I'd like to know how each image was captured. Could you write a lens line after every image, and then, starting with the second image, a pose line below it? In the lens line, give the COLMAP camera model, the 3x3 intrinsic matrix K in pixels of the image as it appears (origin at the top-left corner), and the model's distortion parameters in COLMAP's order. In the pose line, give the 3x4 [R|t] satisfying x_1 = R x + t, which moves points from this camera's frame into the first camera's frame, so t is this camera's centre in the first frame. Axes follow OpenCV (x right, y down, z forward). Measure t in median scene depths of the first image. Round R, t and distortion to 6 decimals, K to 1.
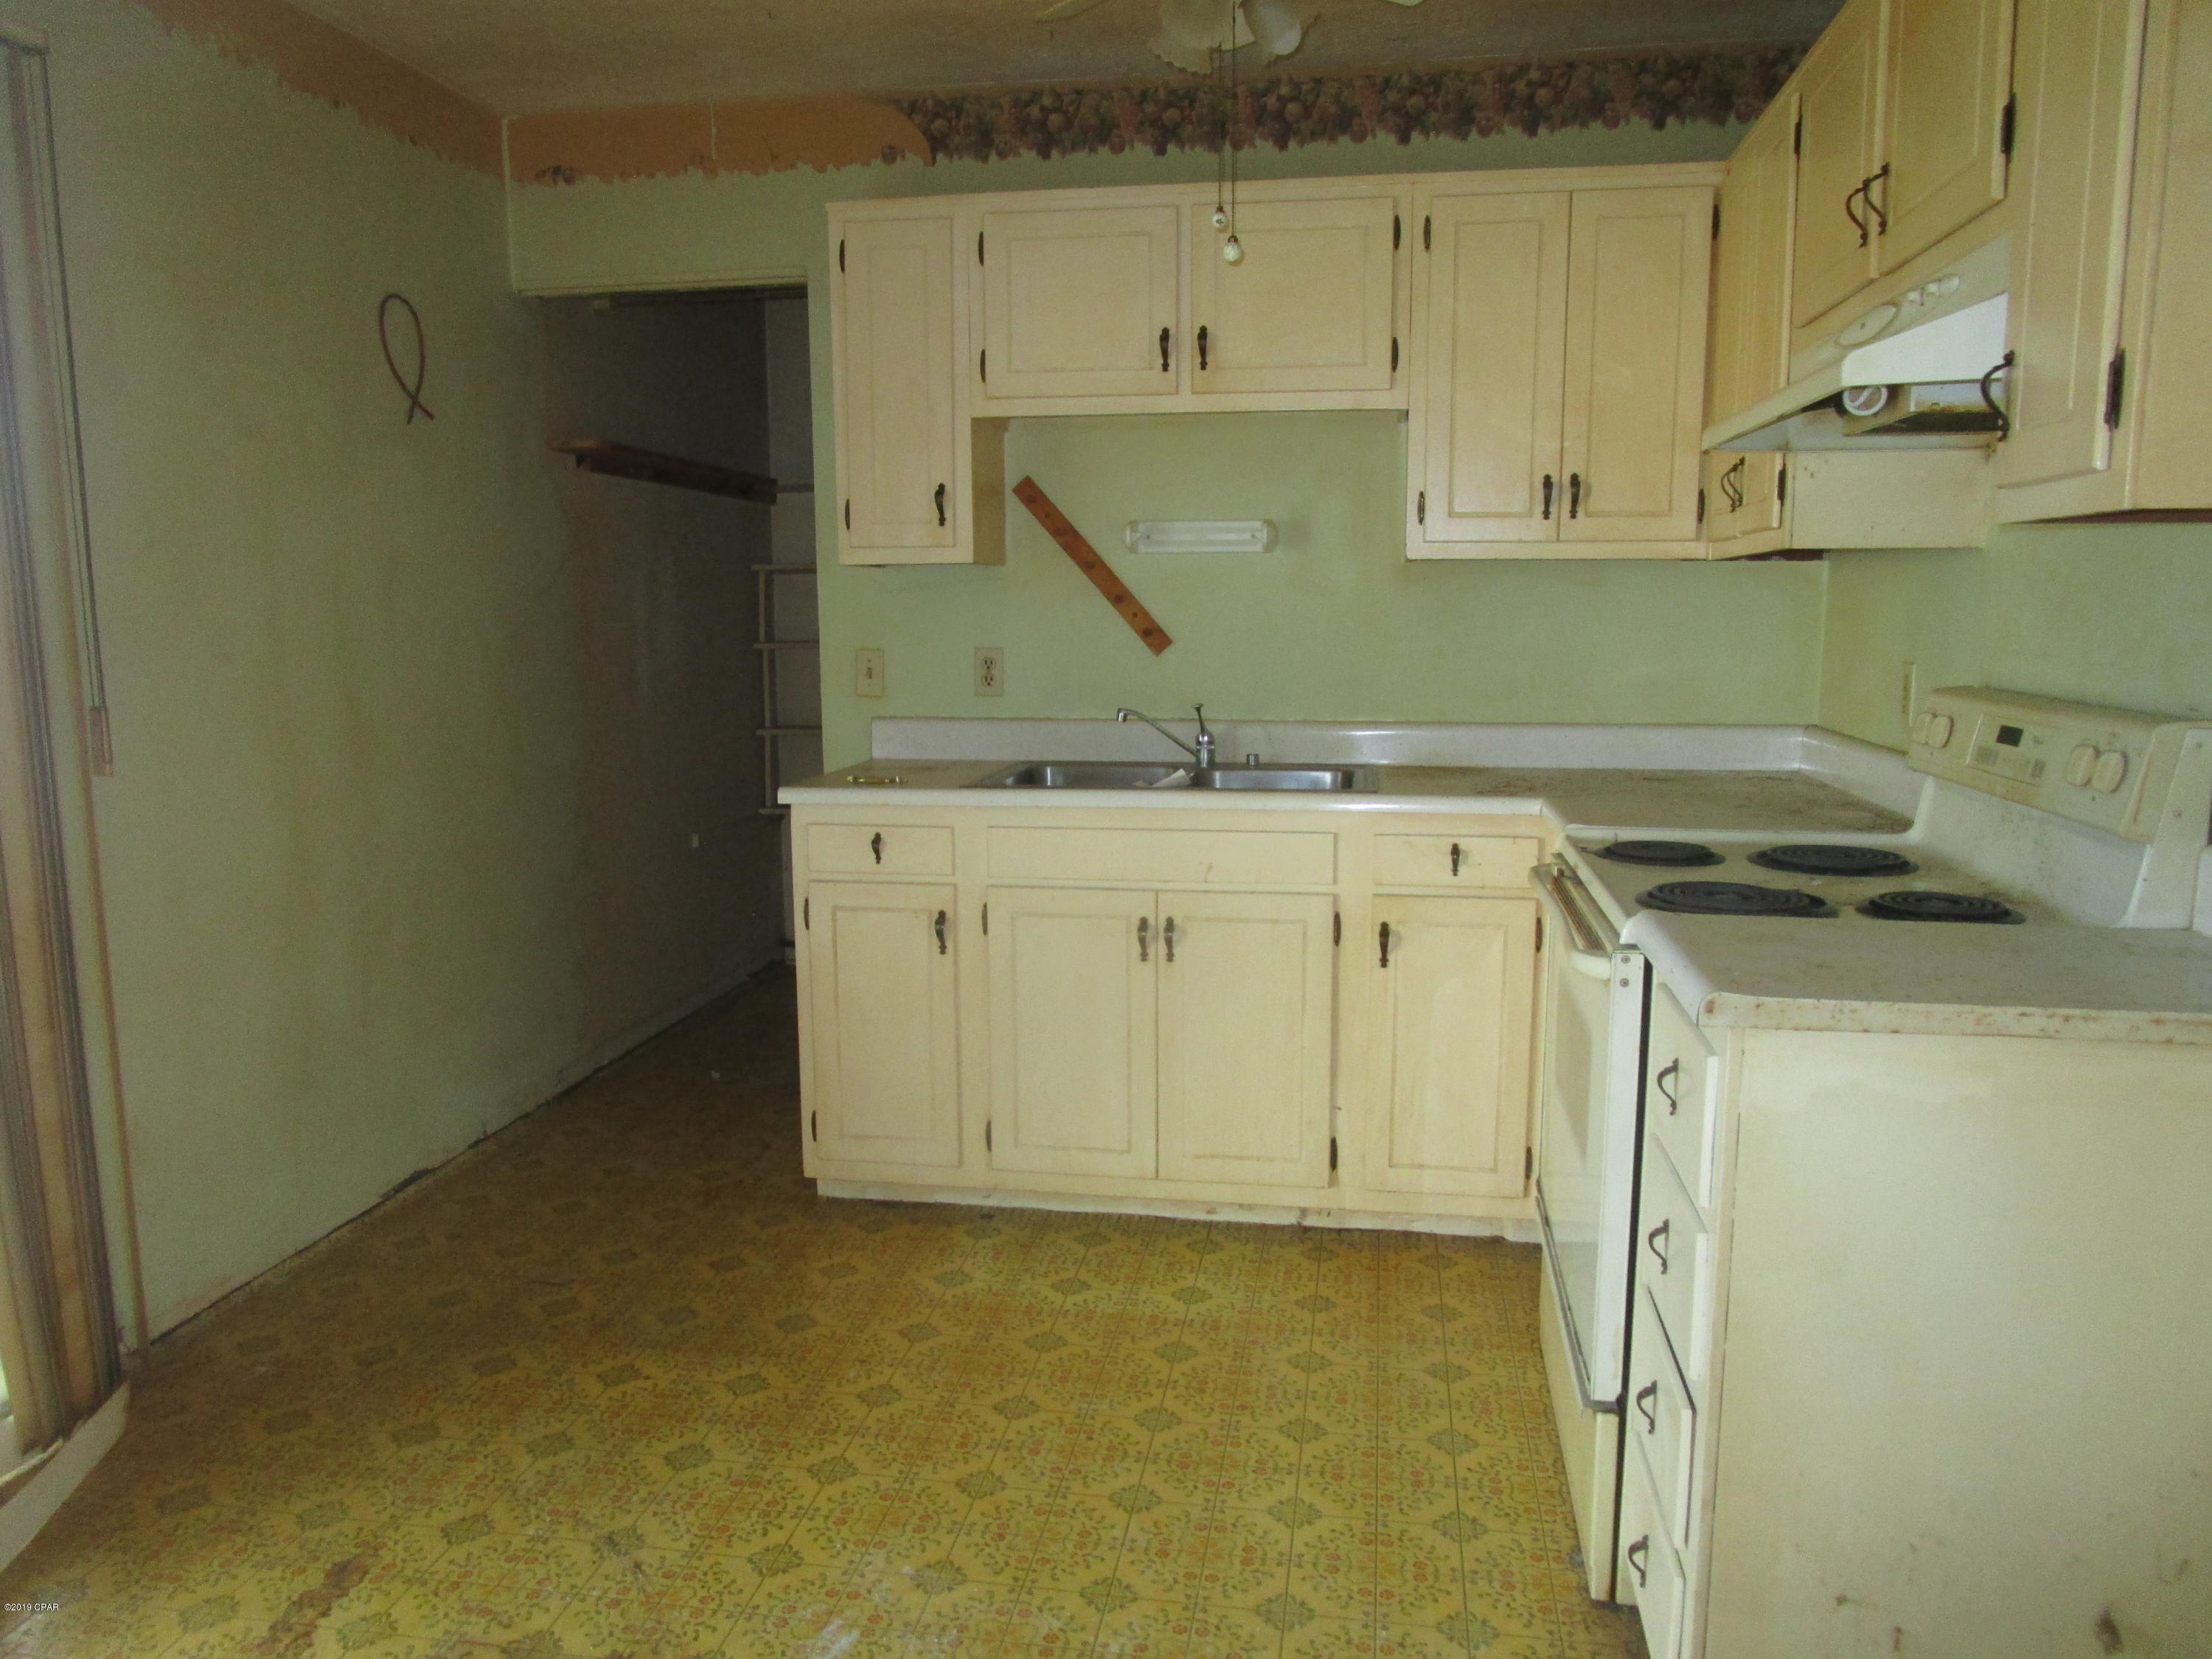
lens RADIAL K [[1566.5, 0, 1102.4], [0, 1566.5, 833.9], [0, 0, 1]] dist [-0.033683, 0.007112]
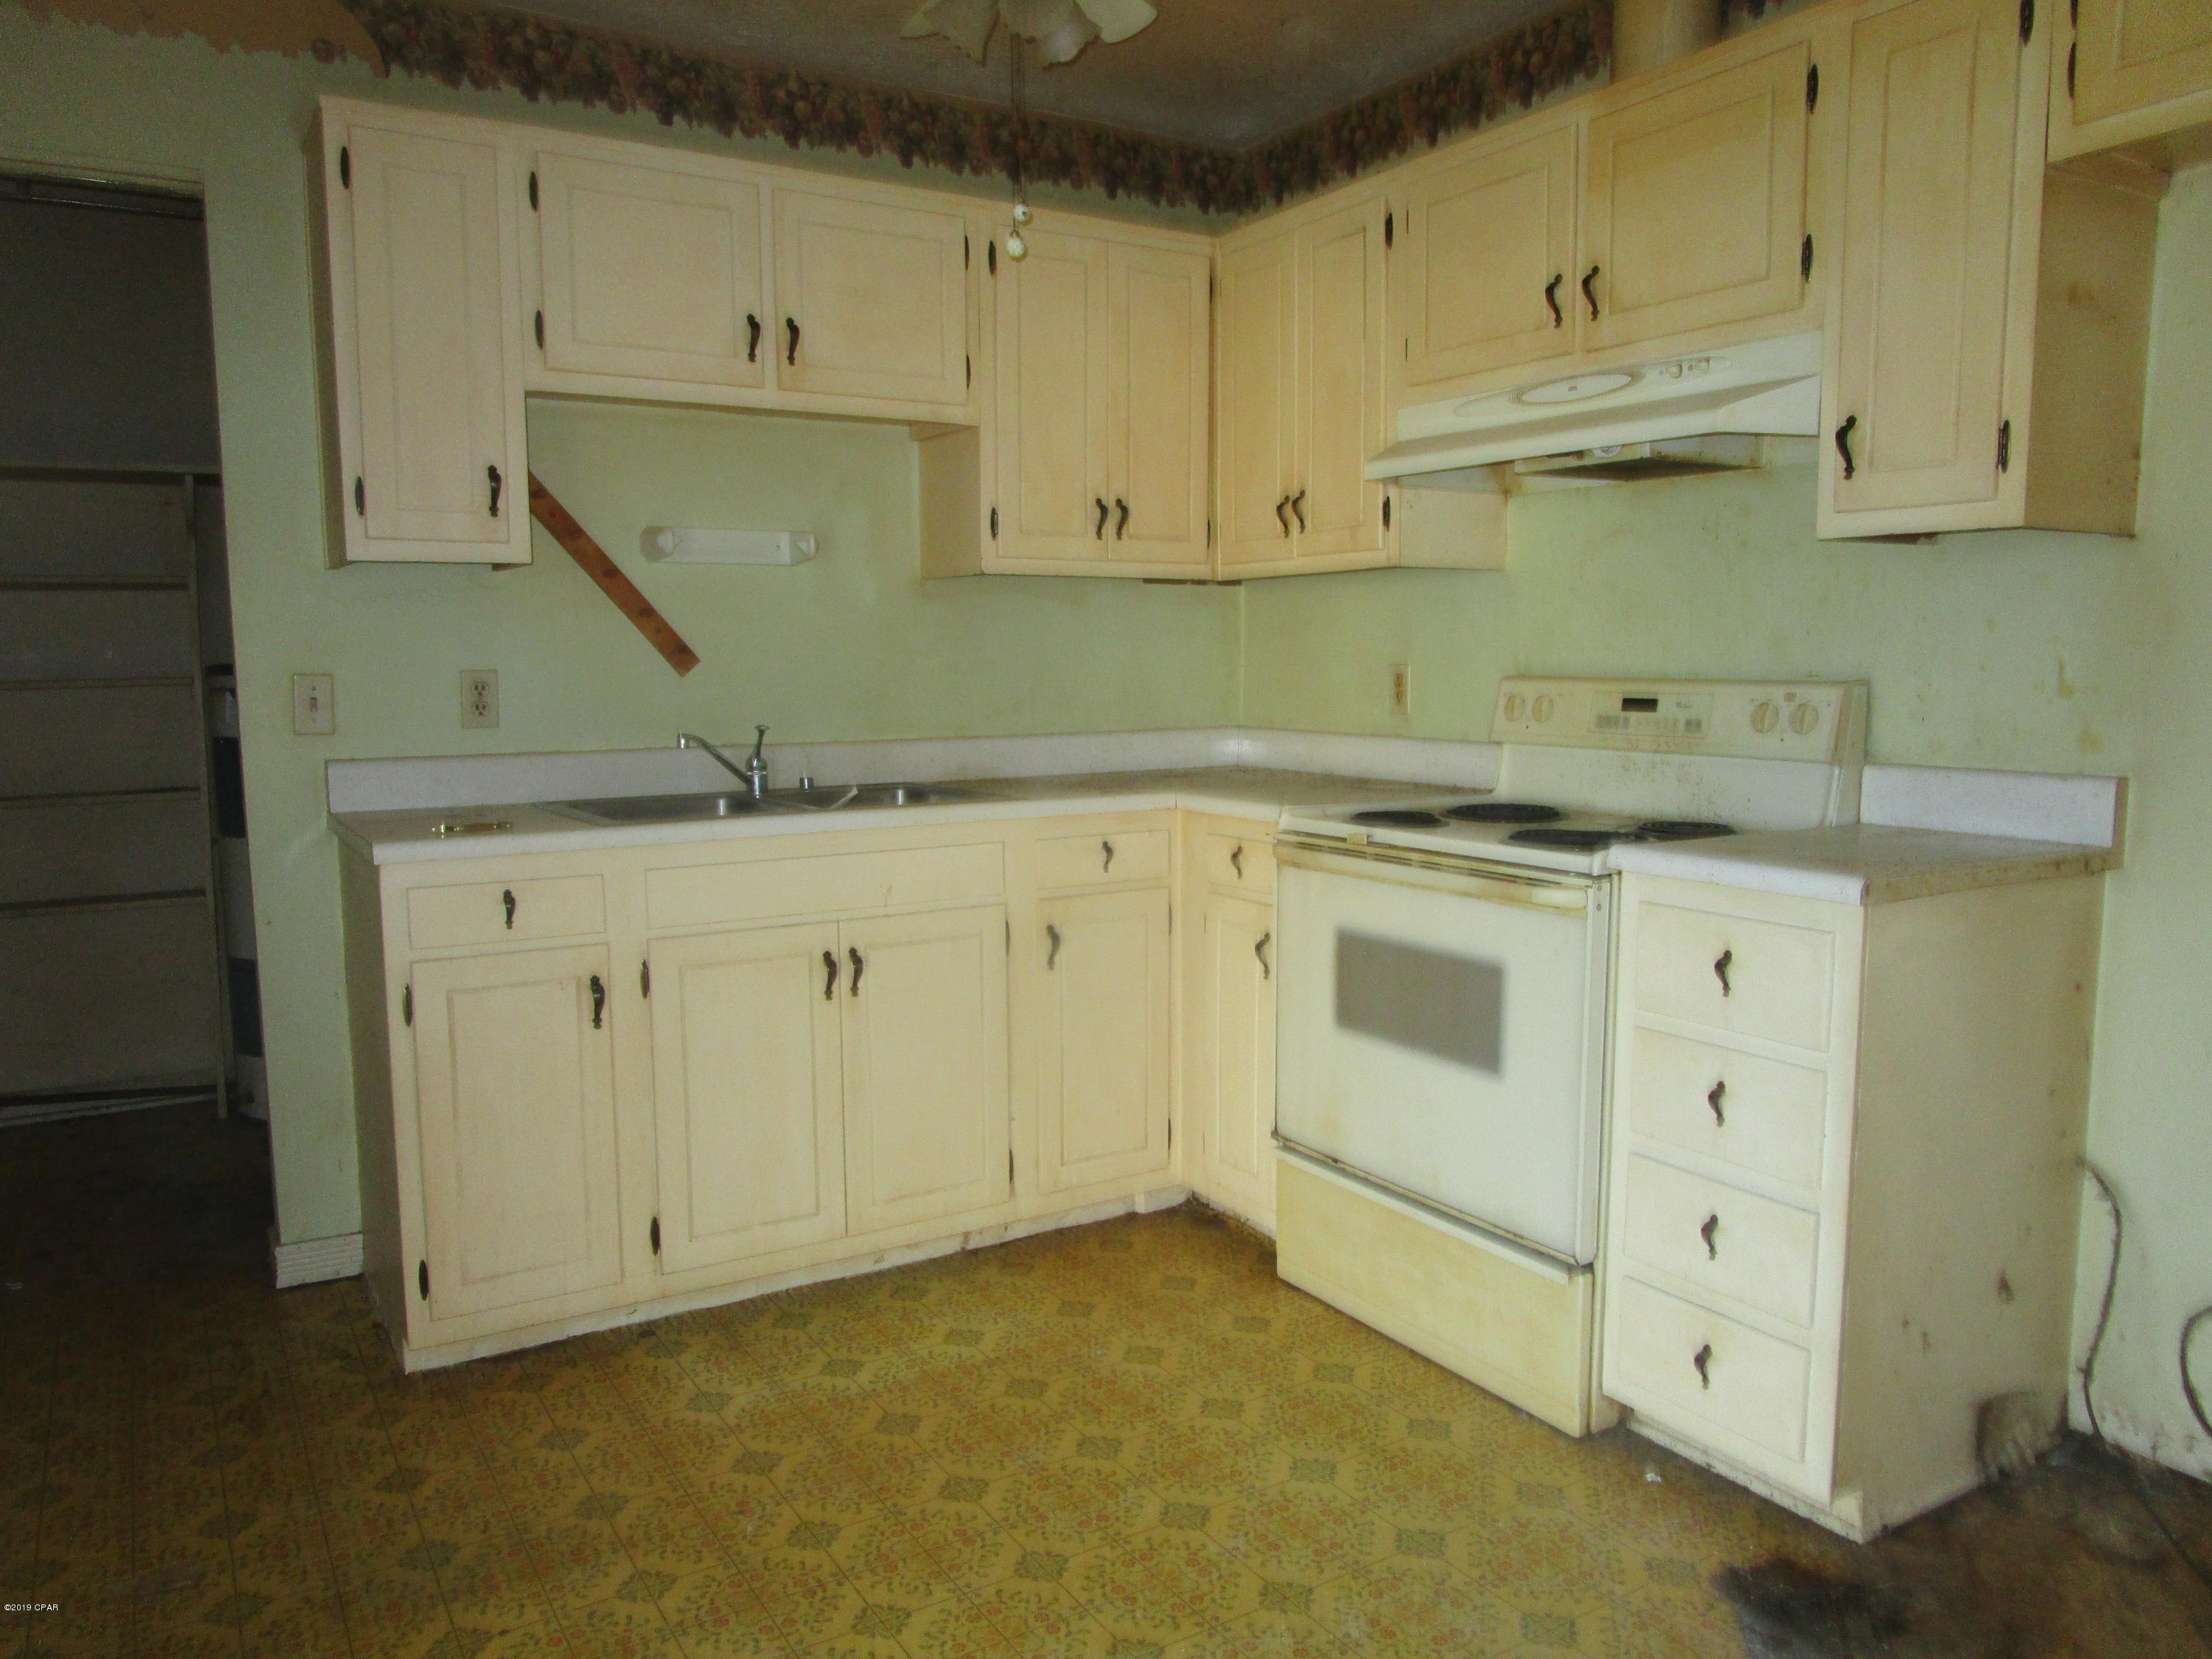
lens RADIAL K [[1566.5, 0, 1105.3], [0, 1566.5, 834.5], [0, 0, 1]] dist [-0.033683, 0.007112]
pose [[0.752388, -0.075286, 0.654403, -0.433120], [0.099628, 0.995025, -0.000073, 0.001587], [-0.651142, 0.065251, 0.756146, 0.193278]]
